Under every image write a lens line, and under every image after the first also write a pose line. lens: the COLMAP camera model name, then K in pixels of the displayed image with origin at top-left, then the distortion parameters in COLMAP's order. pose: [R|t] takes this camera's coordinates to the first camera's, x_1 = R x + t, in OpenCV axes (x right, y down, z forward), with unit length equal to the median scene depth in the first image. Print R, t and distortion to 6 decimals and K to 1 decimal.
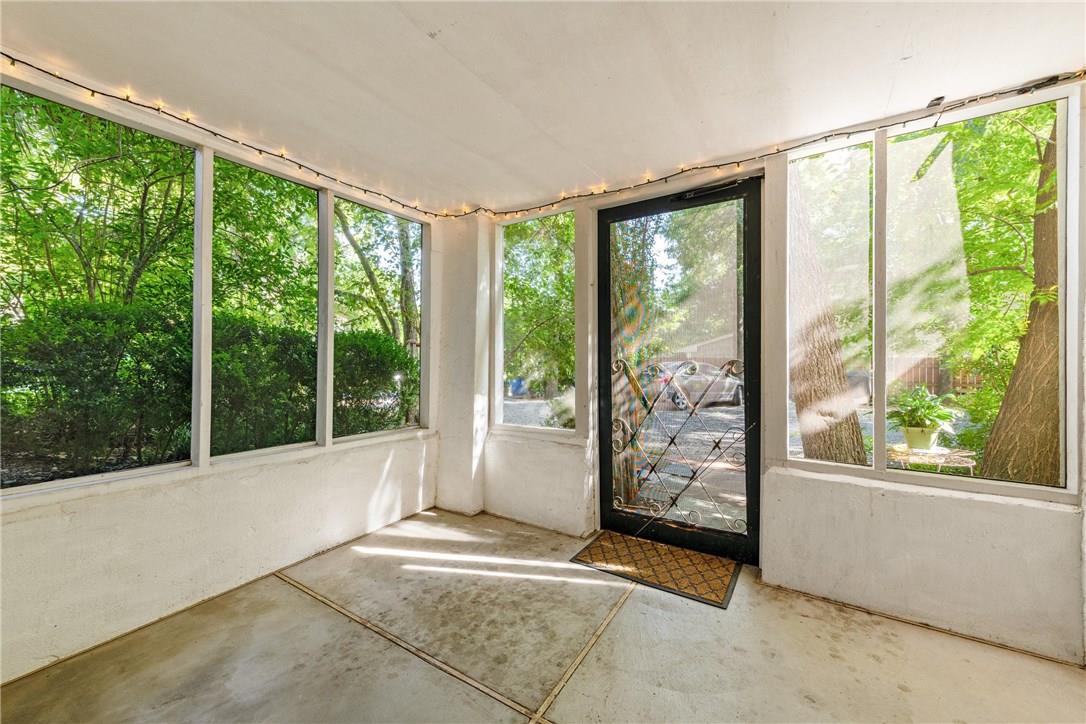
lens RADIAL K [[419.5, 0, 546.0], [0, 419.5, 358.6], [0, 0, 1]] dist [0.020670, -0.002475]
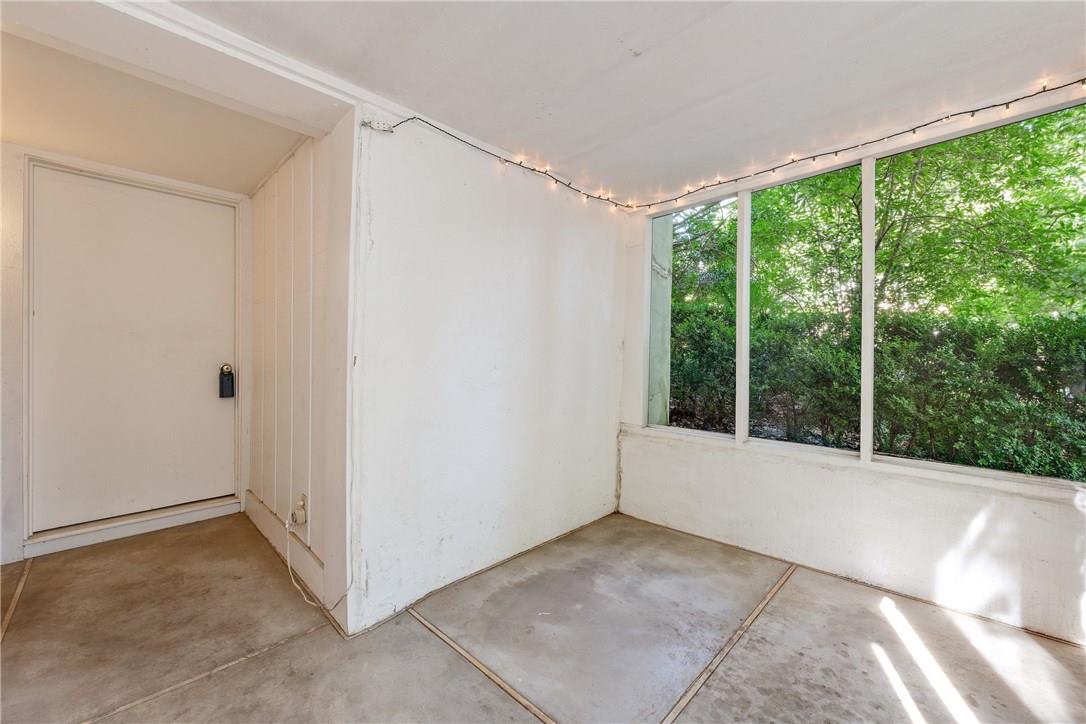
lens RADIAL K [[419.5, 0, 538.0], [0, 419.5, 355.7], [0, 0, 1]] dist [0.020670, -0.002475]
pose [[-0.186741, -0.003169, -0.982404, 0.531046], [0.002840, 0.999989, -0.003765, -0.003054], [0.982405, -0.003493, -0.186730, 0.617291]]
